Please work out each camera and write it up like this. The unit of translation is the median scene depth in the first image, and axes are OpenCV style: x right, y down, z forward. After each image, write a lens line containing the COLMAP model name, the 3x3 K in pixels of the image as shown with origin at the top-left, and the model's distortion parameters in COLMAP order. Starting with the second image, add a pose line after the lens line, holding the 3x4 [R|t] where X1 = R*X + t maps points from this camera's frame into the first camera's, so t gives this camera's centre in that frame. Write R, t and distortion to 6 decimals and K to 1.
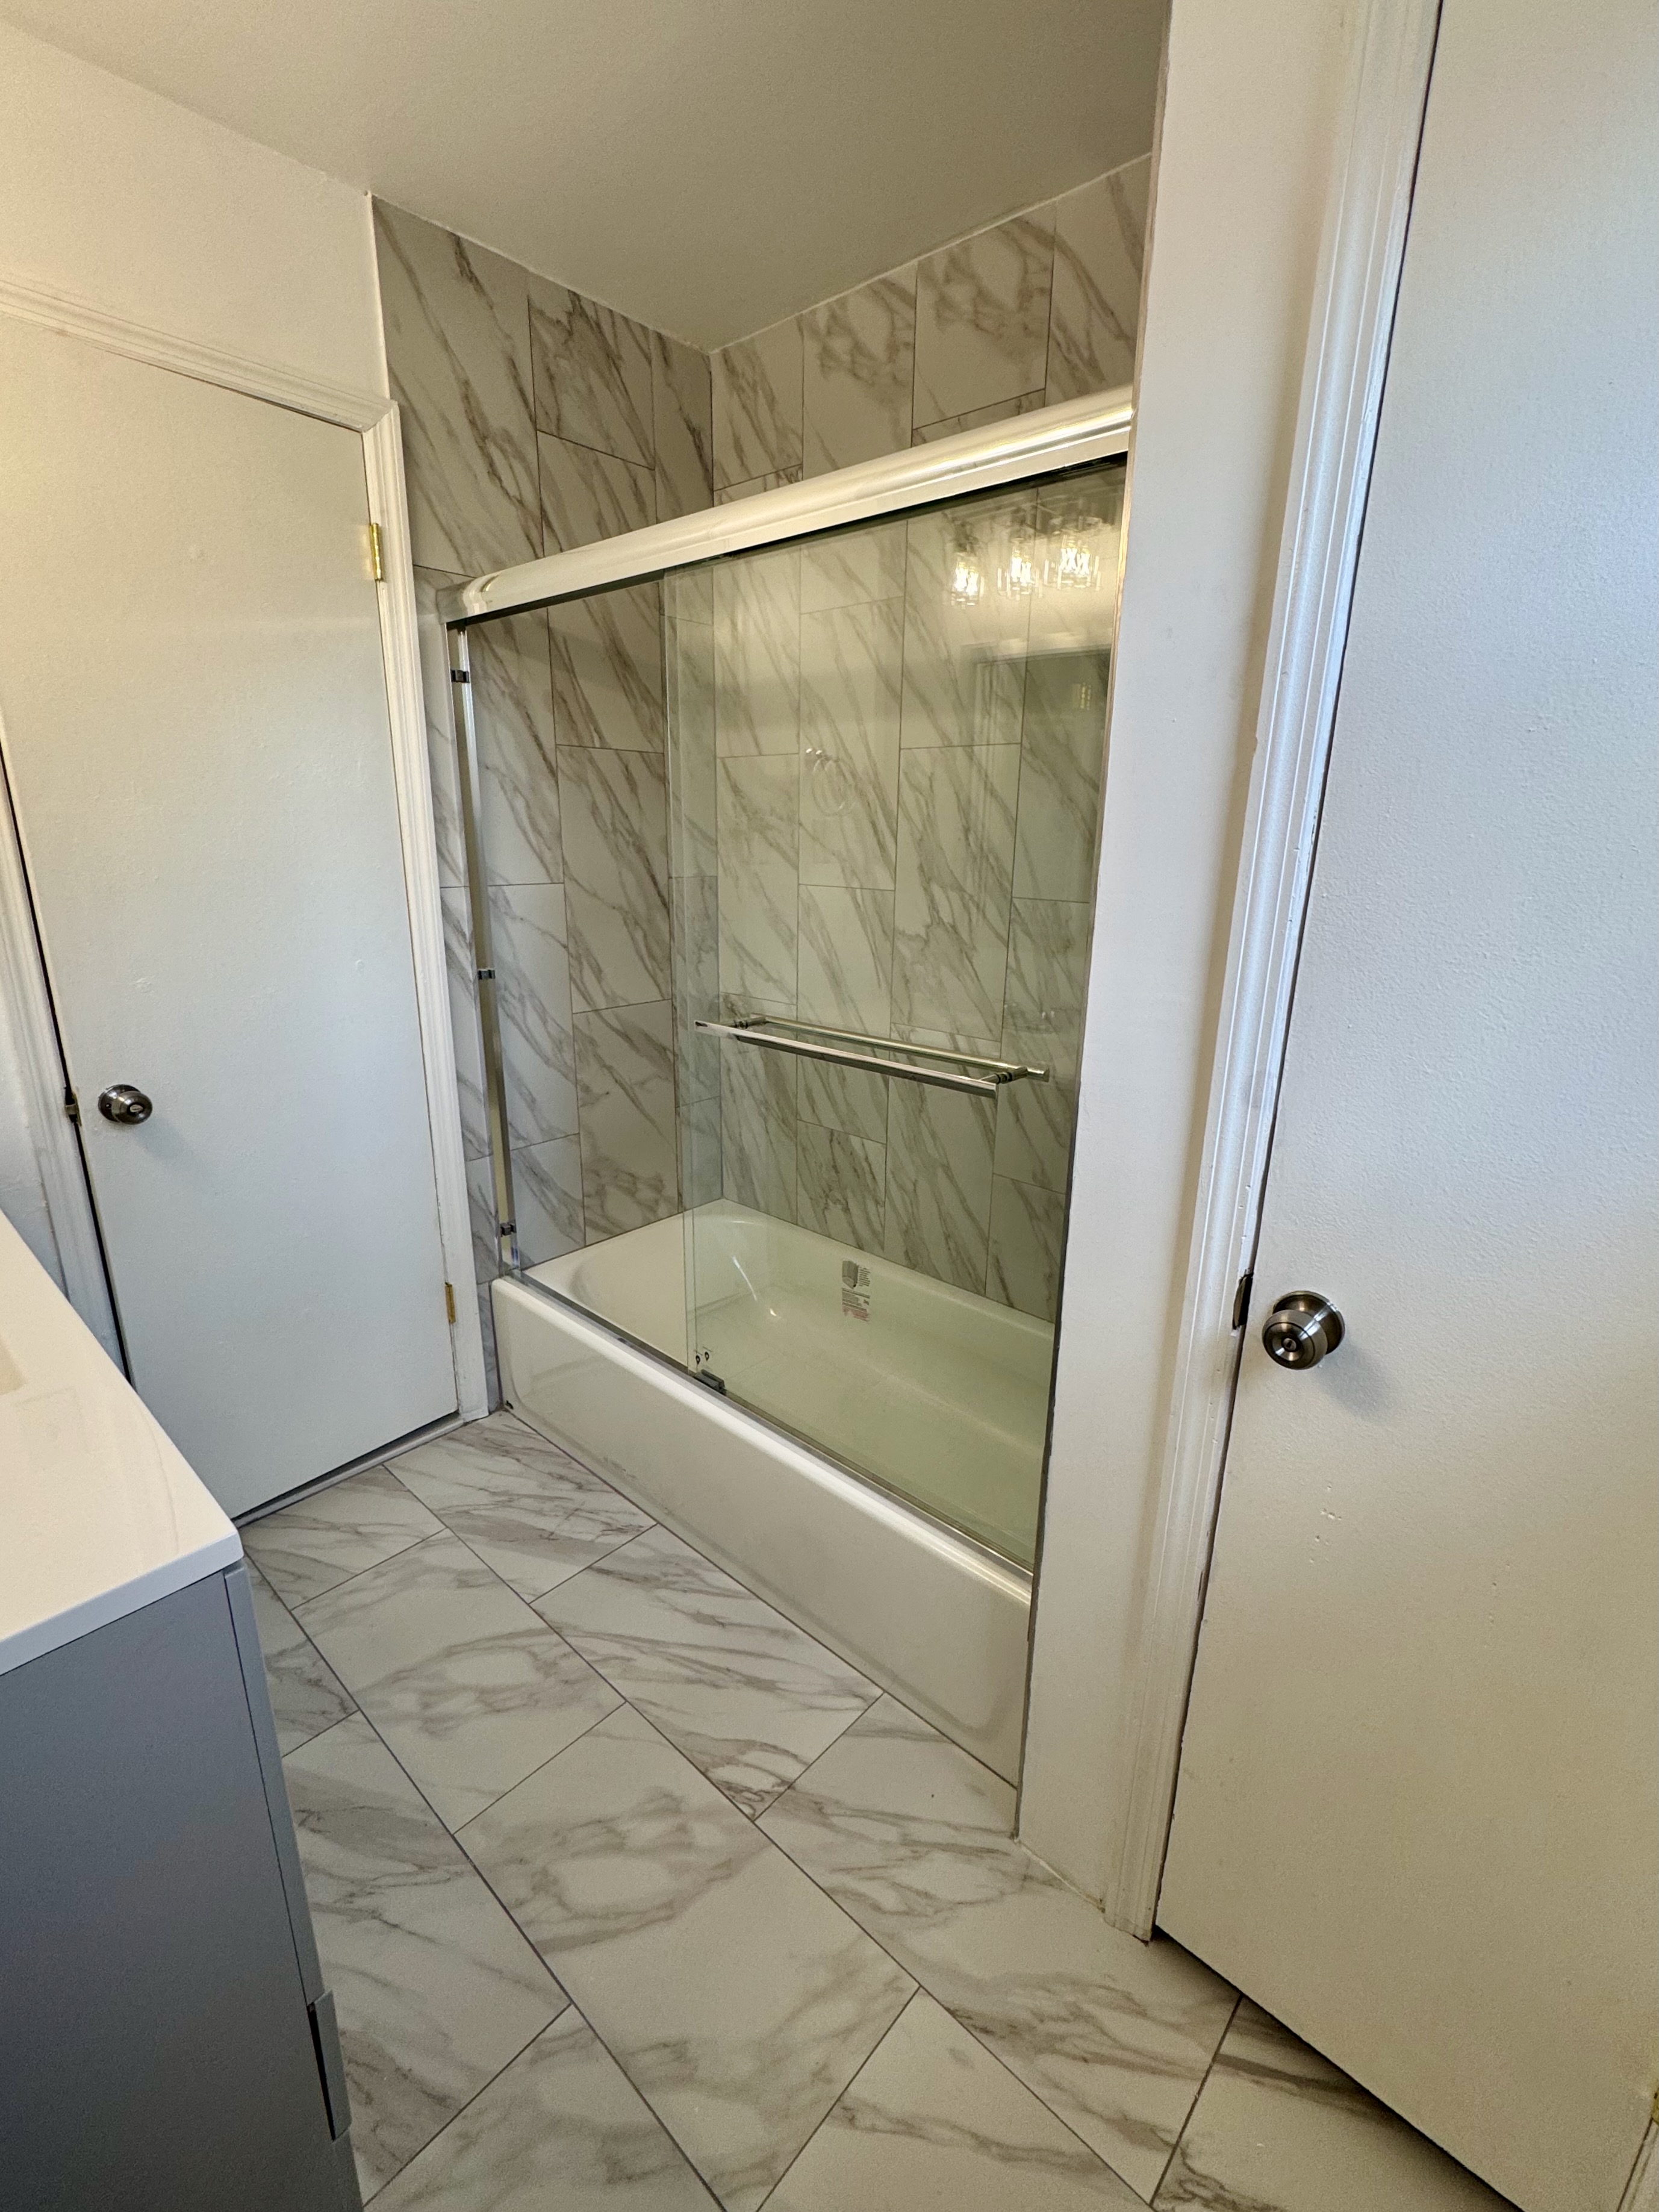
lens RADIAL K [[997.6, 0, 826.2], [0, 997.6, 1104.2], [0, 0, 1]] dist [-0.001225, -0.000132]
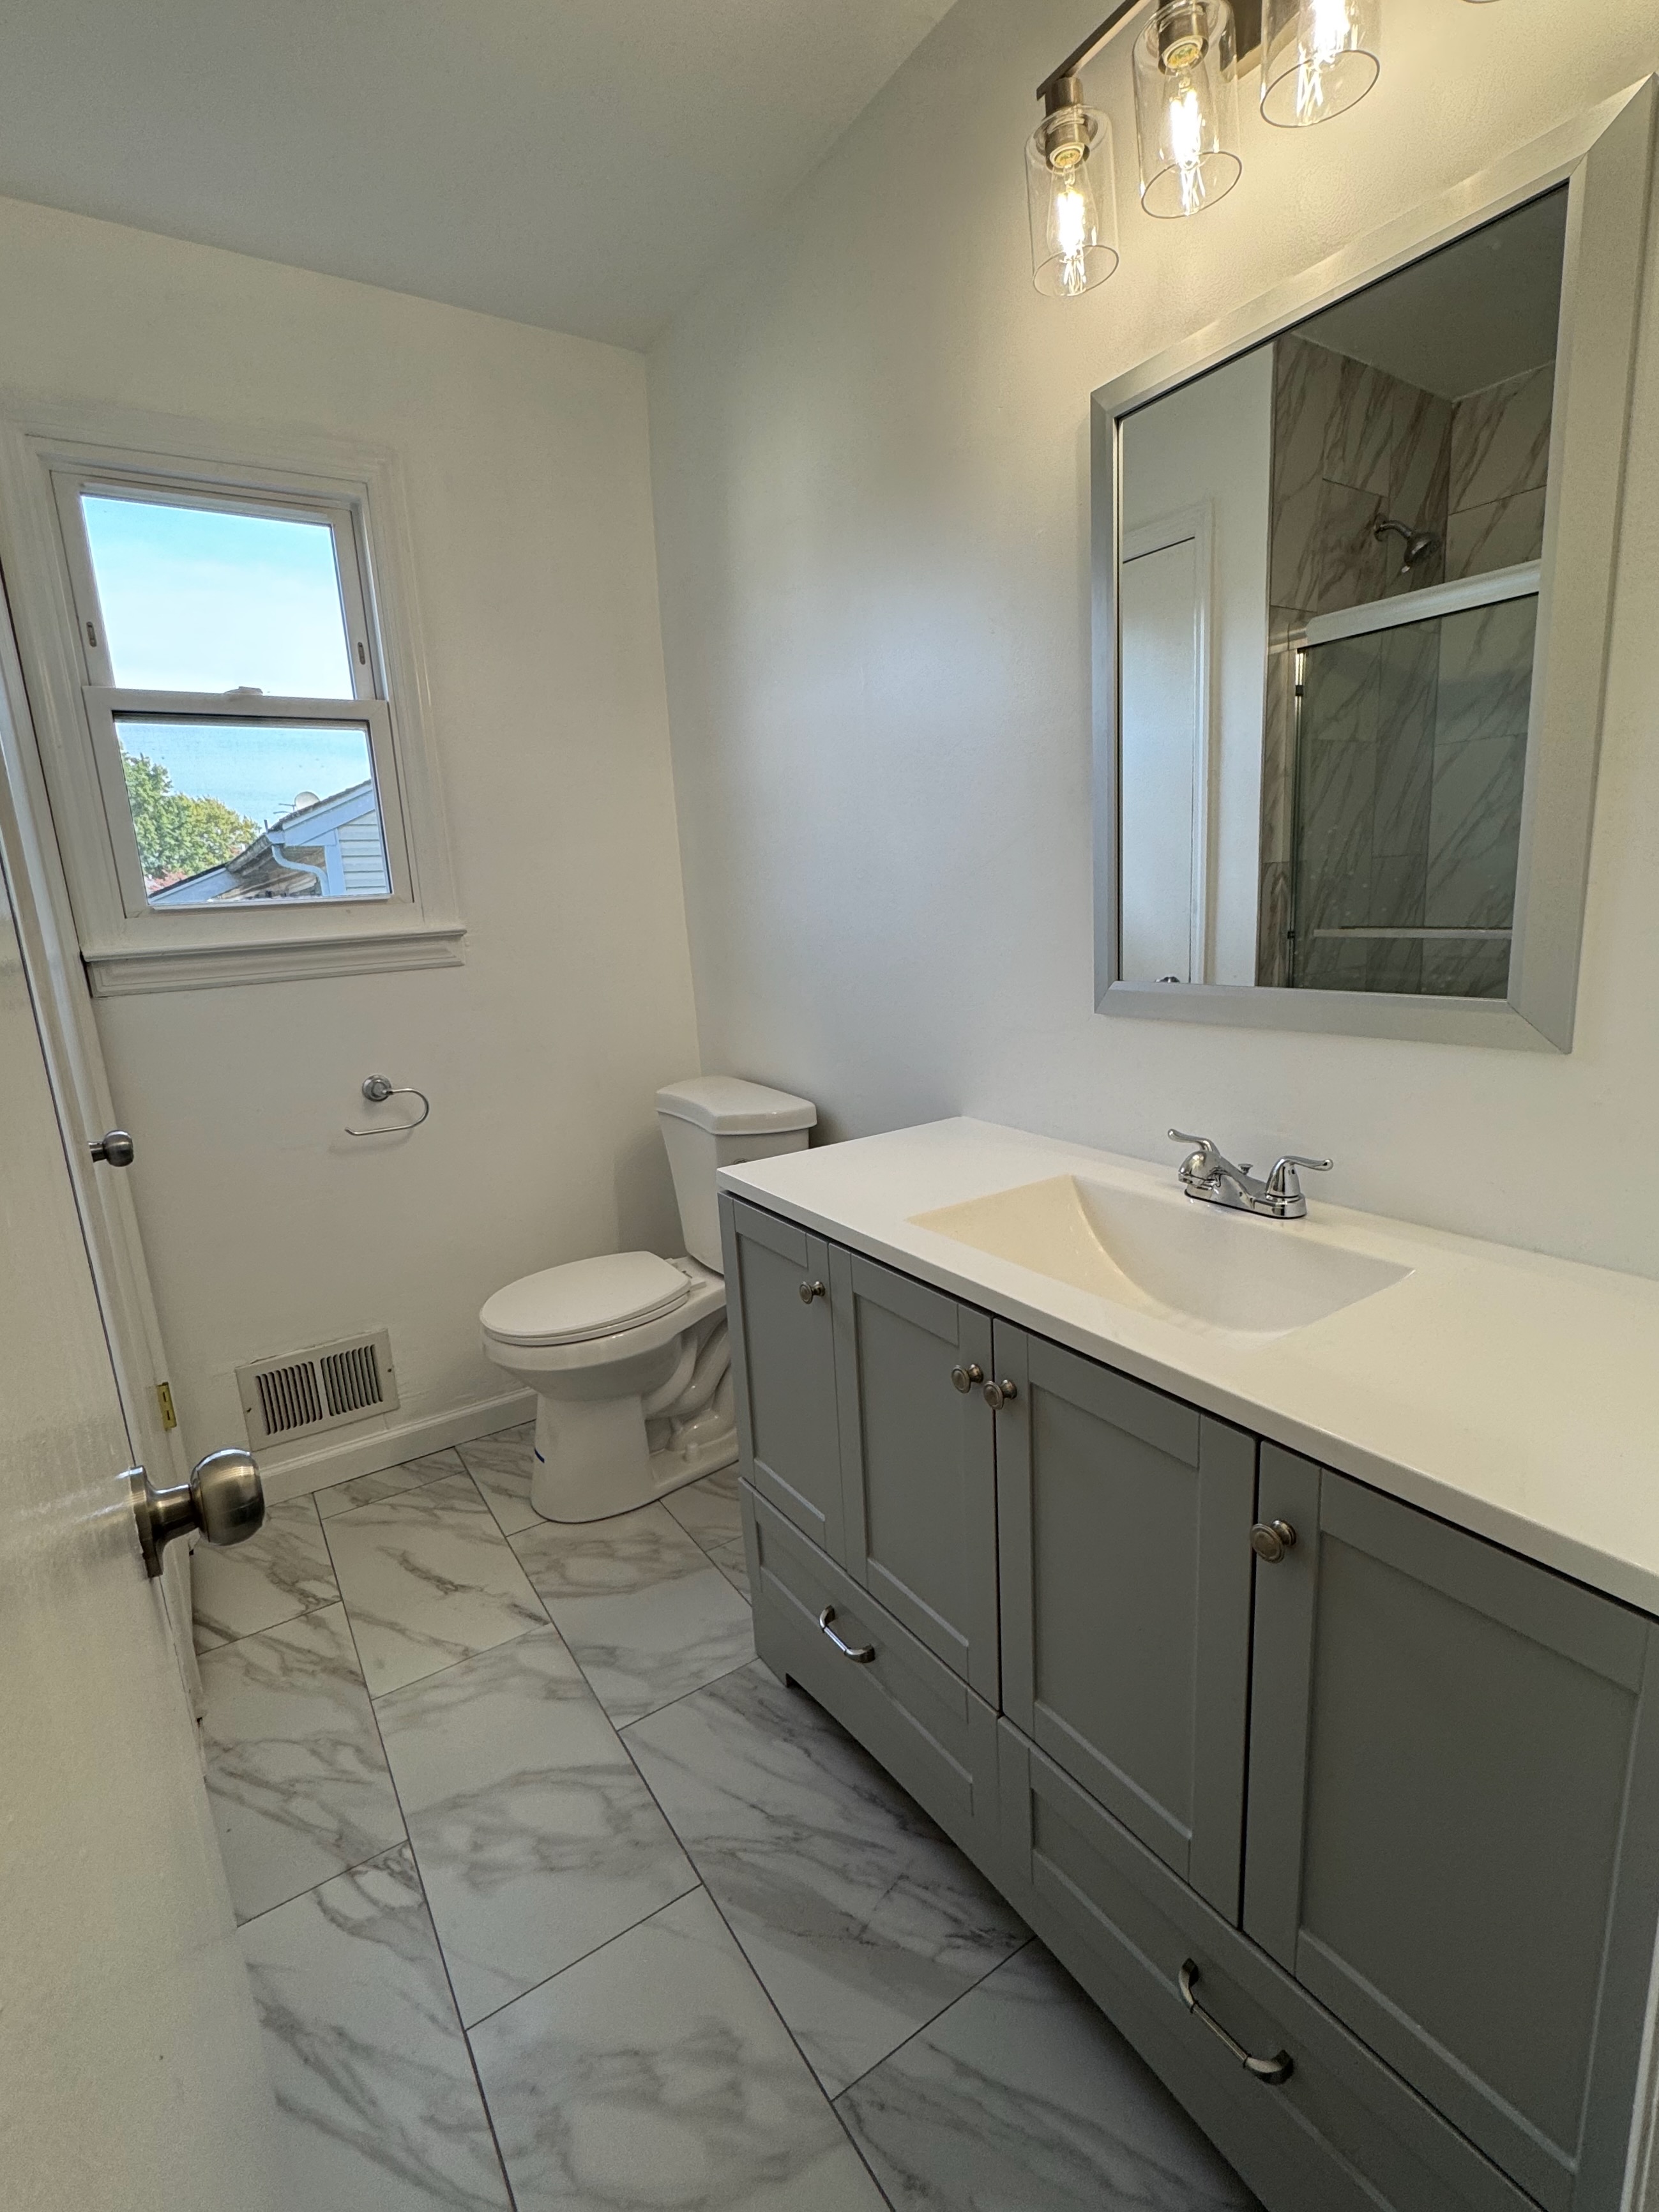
lens RADIAL K [[997.6, 0, 826.2], [0, 997.6, 1099.6], [0, 0, 1]] dist [-0.001225, -0.000132]
pose [[-0.970341, -0.003573, 0.241715, -0.726682], [0.112874, 0.877506, 0.466093, -0.325207], [-0.213771, 0.479553, -0.851076, 1.452410]]
